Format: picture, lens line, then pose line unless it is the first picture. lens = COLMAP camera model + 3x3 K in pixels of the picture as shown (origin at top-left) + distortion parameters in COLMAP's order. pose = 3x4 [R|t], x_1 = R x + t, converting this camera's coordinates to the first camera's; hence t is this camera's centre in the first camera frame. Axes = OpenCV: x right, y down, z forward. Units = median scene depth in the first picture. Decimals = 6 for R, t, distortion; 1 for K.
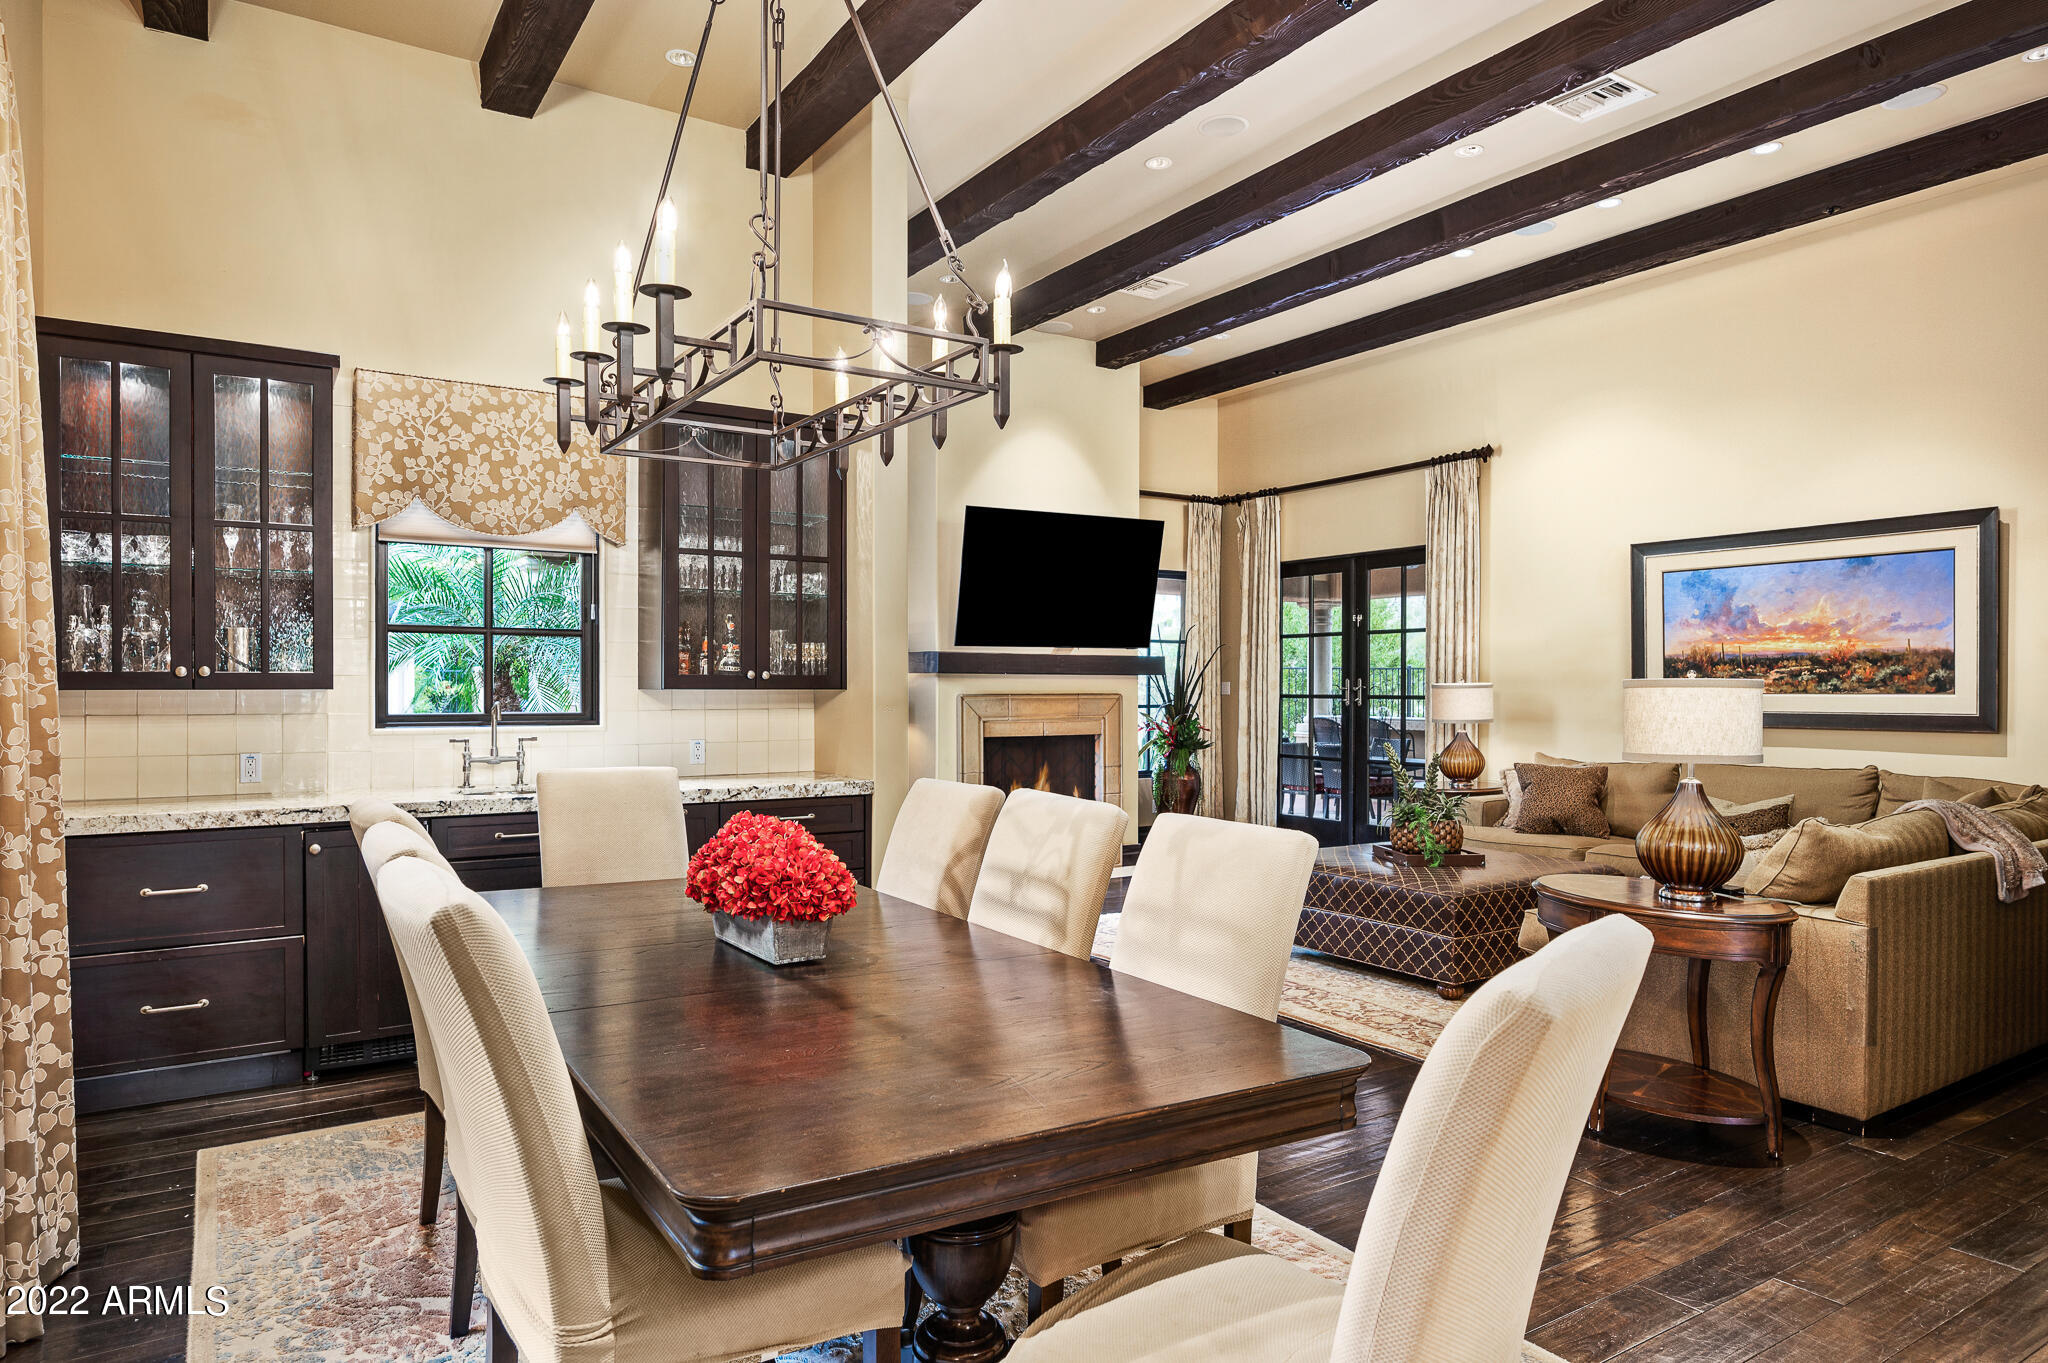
lens RADIAL K [[1201.6, 0, 995.8], [0, 1201.6, 694.4], [0, 0, 1]] dist [-0.000779, -0.000317]
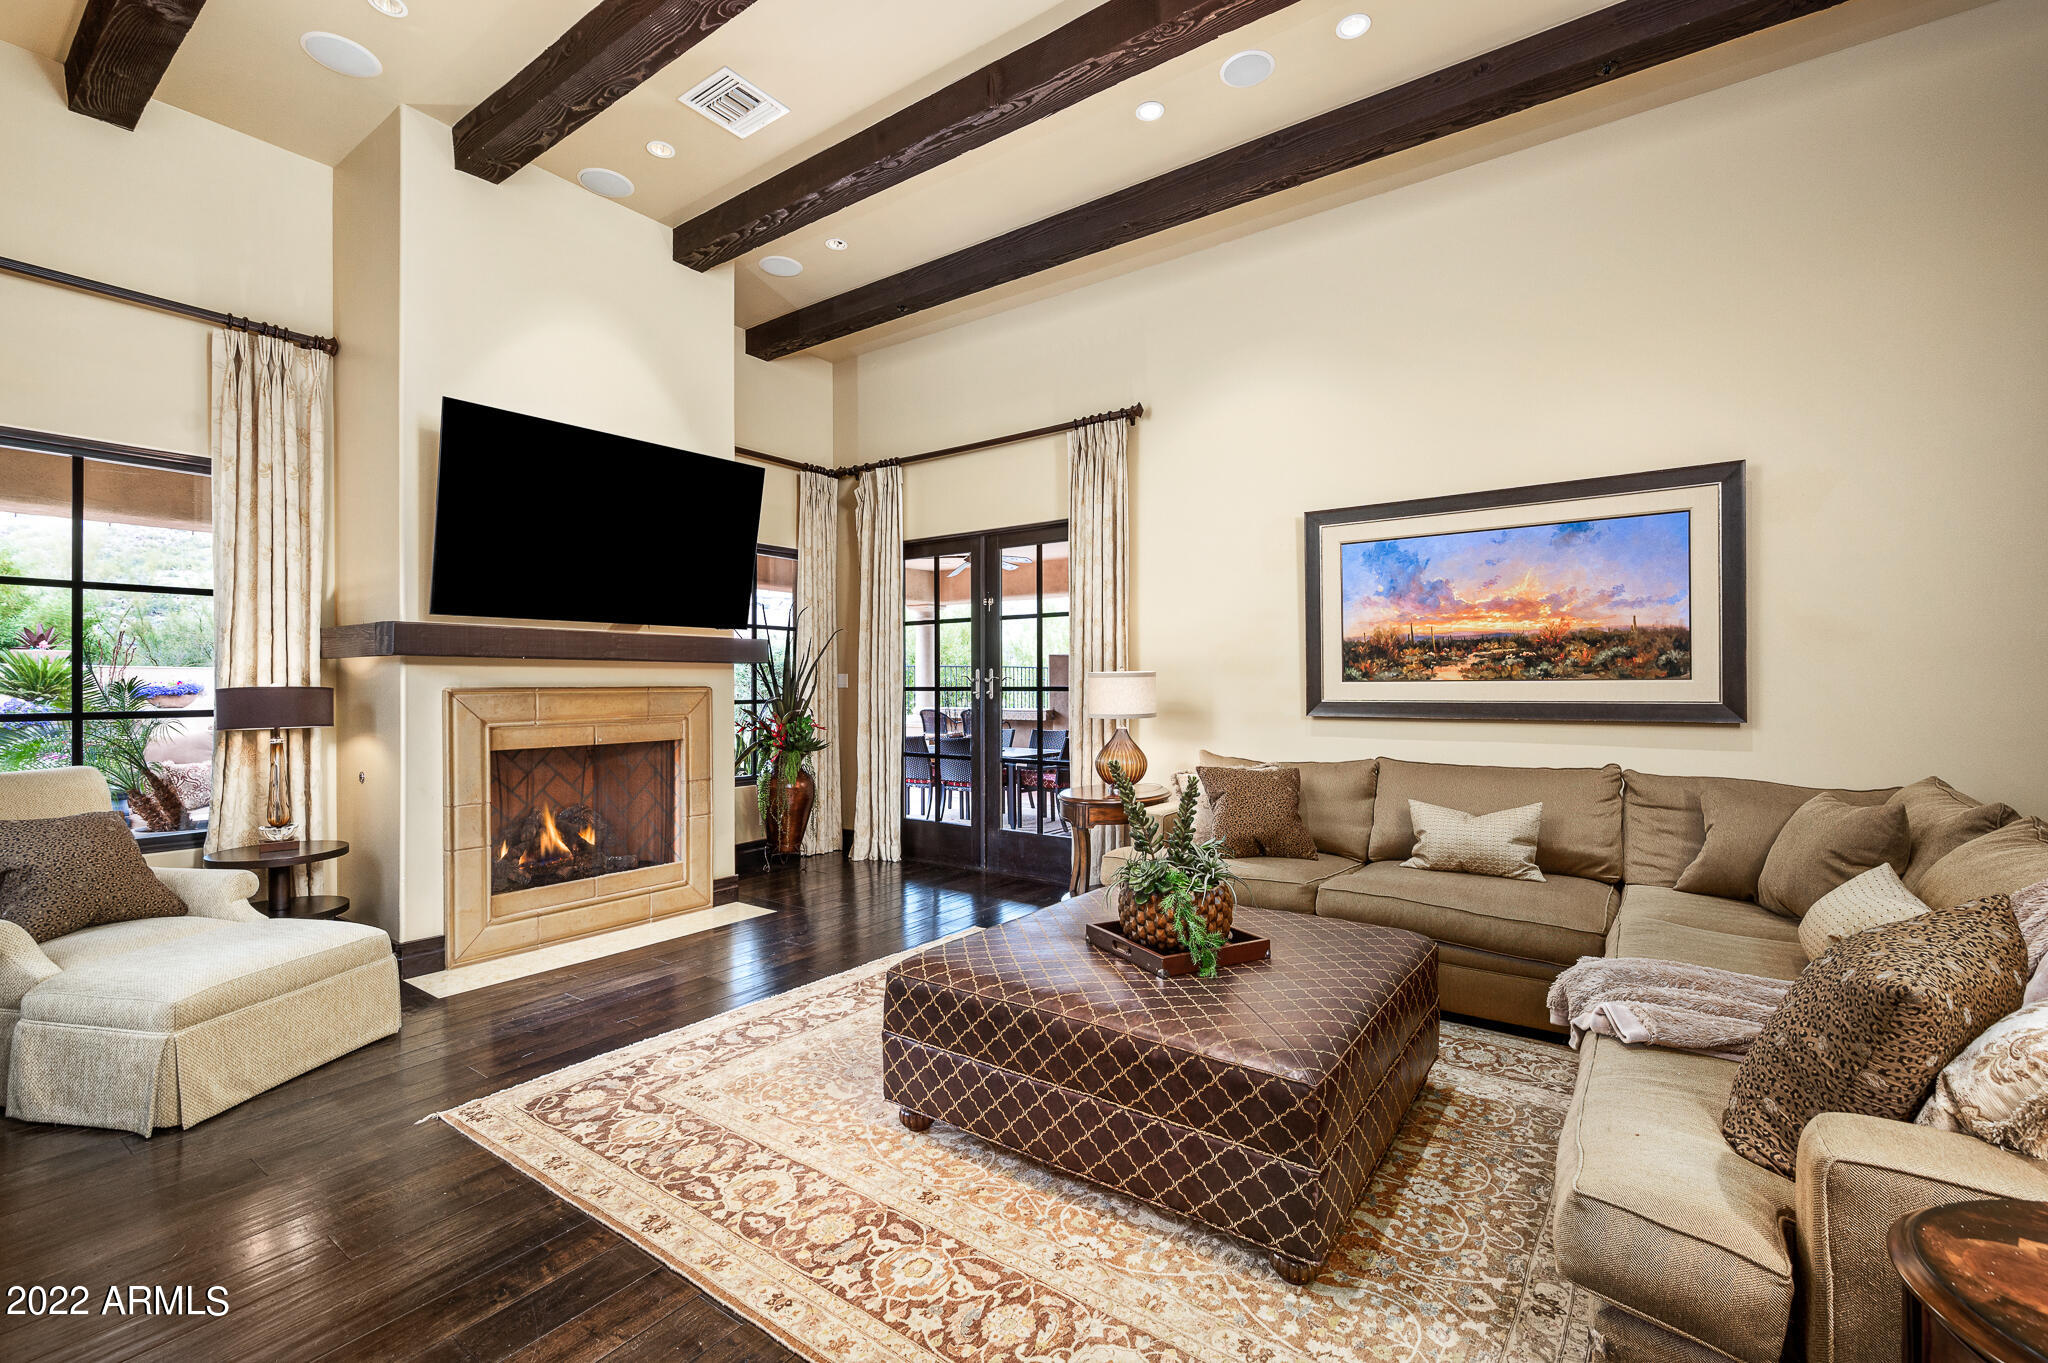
lens RADIAL K [[883.2, 0, 1016.3], [0, 883.2, 678.9], [0, 0, 1]] dist [0.010641, 0.000046]
pose [[0.926451, -0.002468, 0.376408, 0.082040], [0.007196, 0.999912, -0.011154, 0.002552], [-0.376347, 0.013042, 0.926387, 0.445388]]
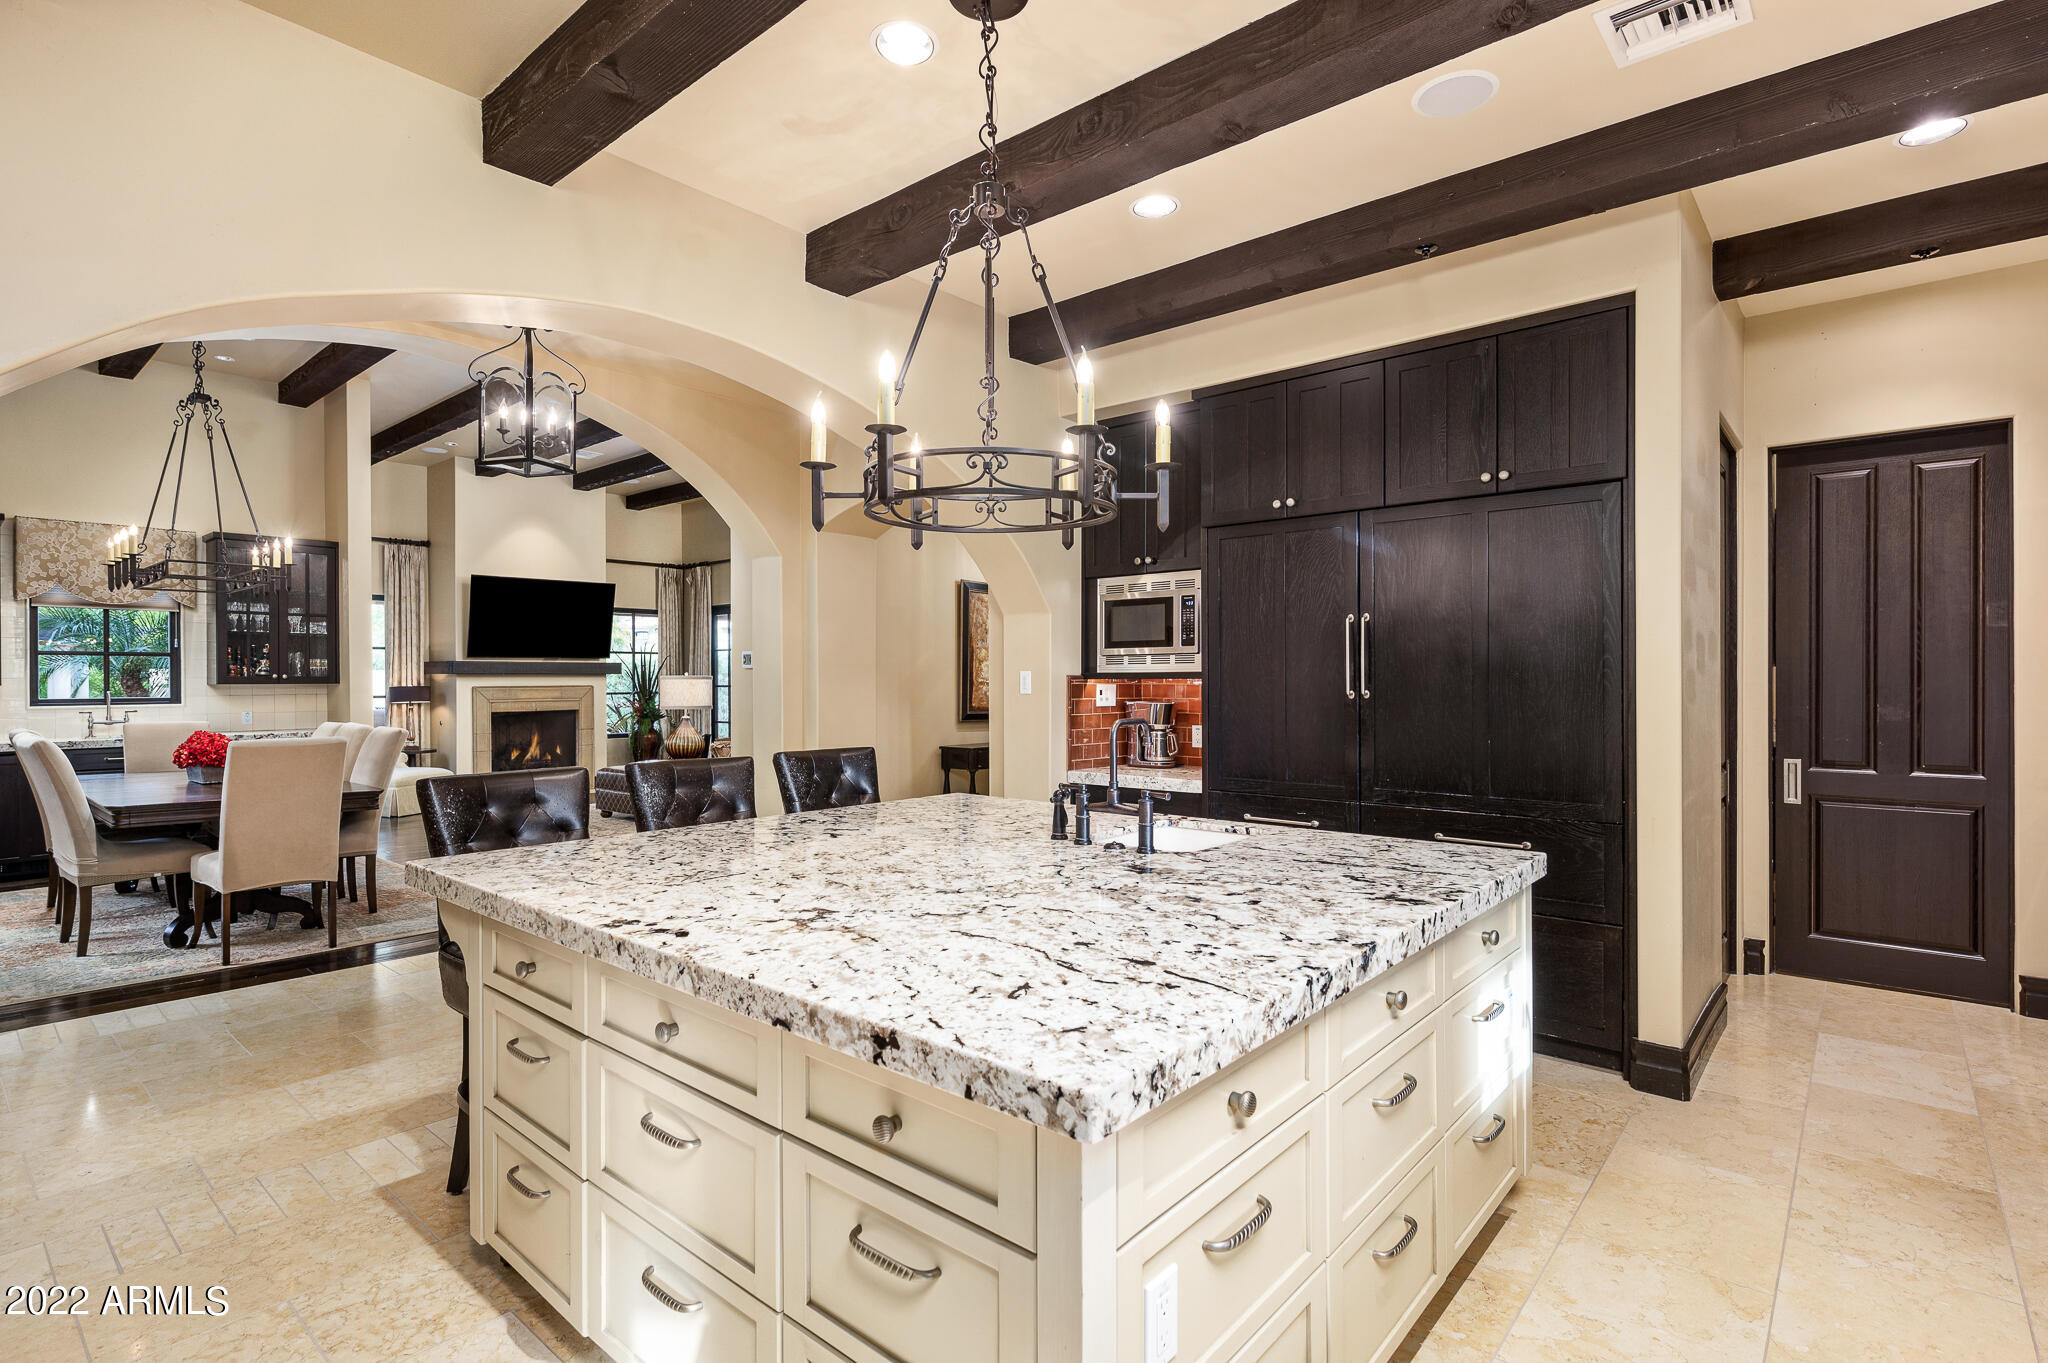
lens RADIAL K [[989.2, 0, 1024.0], [0, 989.2, 681.5], [0, 0, 1]] dist [-0.003397, -0.000727]
pose [[0.953594, -0.009296, 0.300952, 0.299990], [0.011324, 0.999923, -0.004993, 0.008850], [-0.300883, 0.008169, 0.953626, -0.558905]]
